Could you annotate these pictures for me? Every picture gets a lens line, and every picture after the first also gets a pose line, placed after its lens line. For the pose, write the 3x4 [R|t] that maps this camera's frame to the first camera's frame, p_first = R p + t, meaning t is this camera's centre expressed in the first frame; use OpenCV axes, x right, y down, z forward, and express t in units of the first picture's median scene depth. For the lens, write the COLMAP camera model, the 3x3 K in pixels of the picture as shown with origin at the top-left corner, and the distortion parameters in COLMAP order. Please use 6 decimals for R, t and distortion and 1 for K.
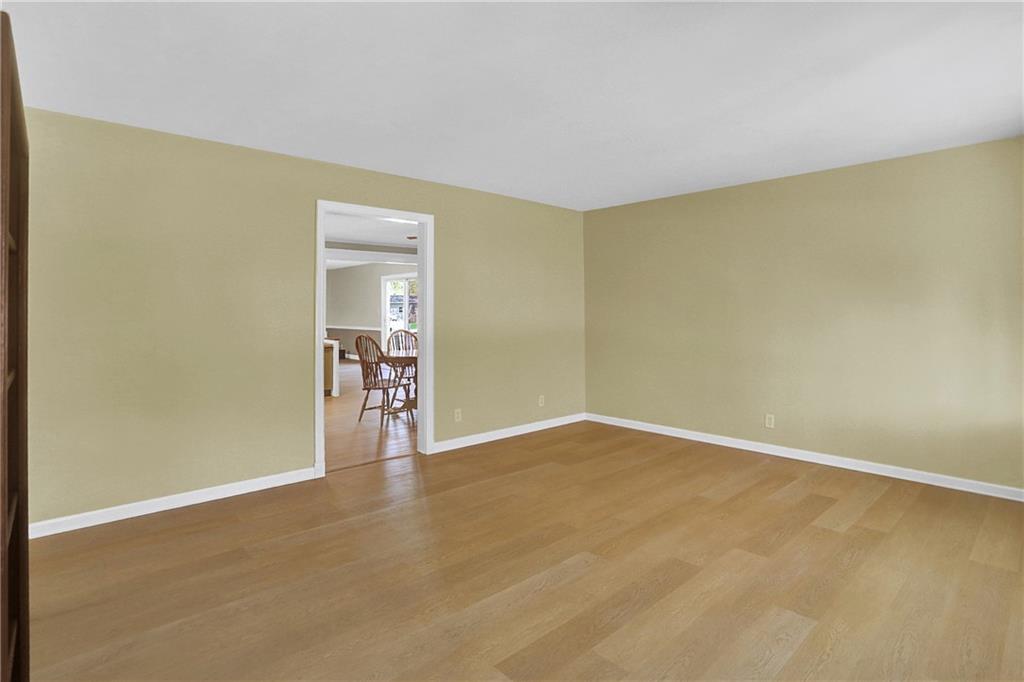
lens RADIAL K [[516.0, 0, 508.8], [0, 516.0, 323.1], [0, 0, 1]] dist [-0.068398, 0.029807]
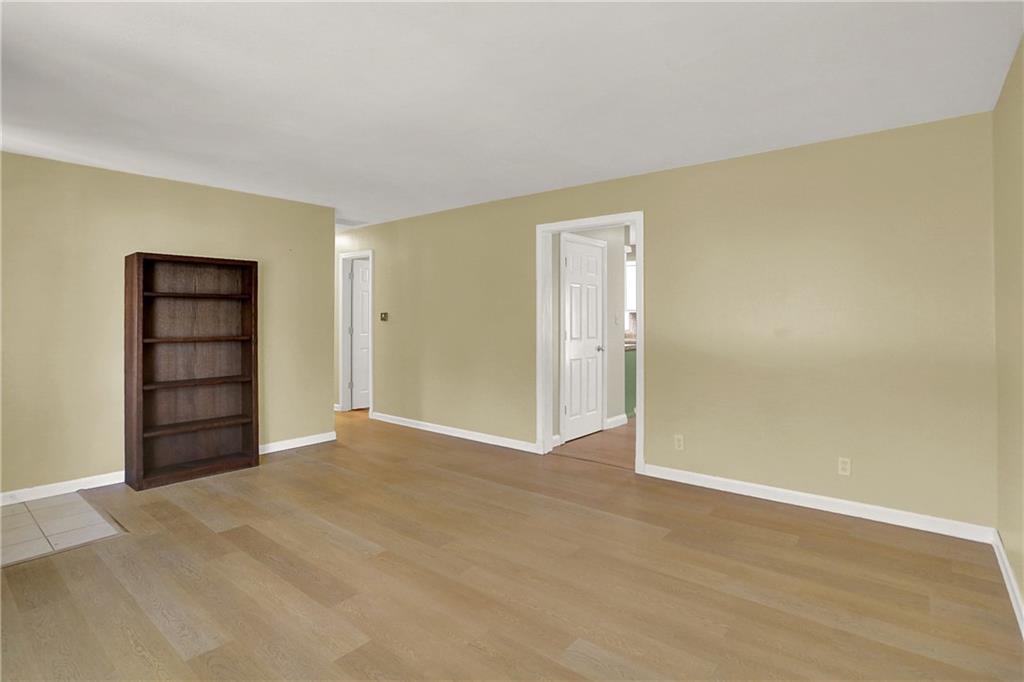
lens RADIAL K [[515.2, 0, 517.2], [0, 515.2, 332.7], [0, 0, 1]] dist [-0.066546, 0.029079]
pose [[0.148682, 0.029786, -0.988436, 1.242636], [-0.017869, 0.999464, 0.027430, -0.030418], [0.988724, 0.013584, 0.149135, 1.137611]]
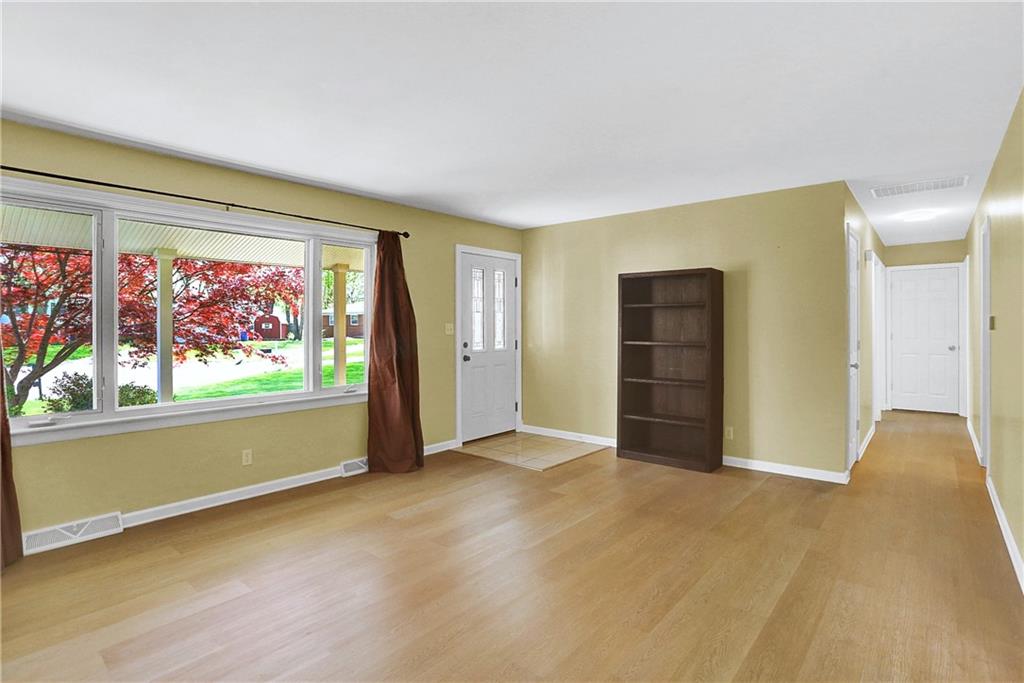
lens RADIAL K [[515.2, 0, 517.2], [0, 515.2, 333.2], [0, 0, 1]] dist [-0.066546, 0.029079]
pose [[-0.991564, 0.004925, -0.129524, 0.315978], [0.000754, 0.999480, 0.032228, -0.046862], [0.129616, 0.031858, -0.991052, 2.120104]]
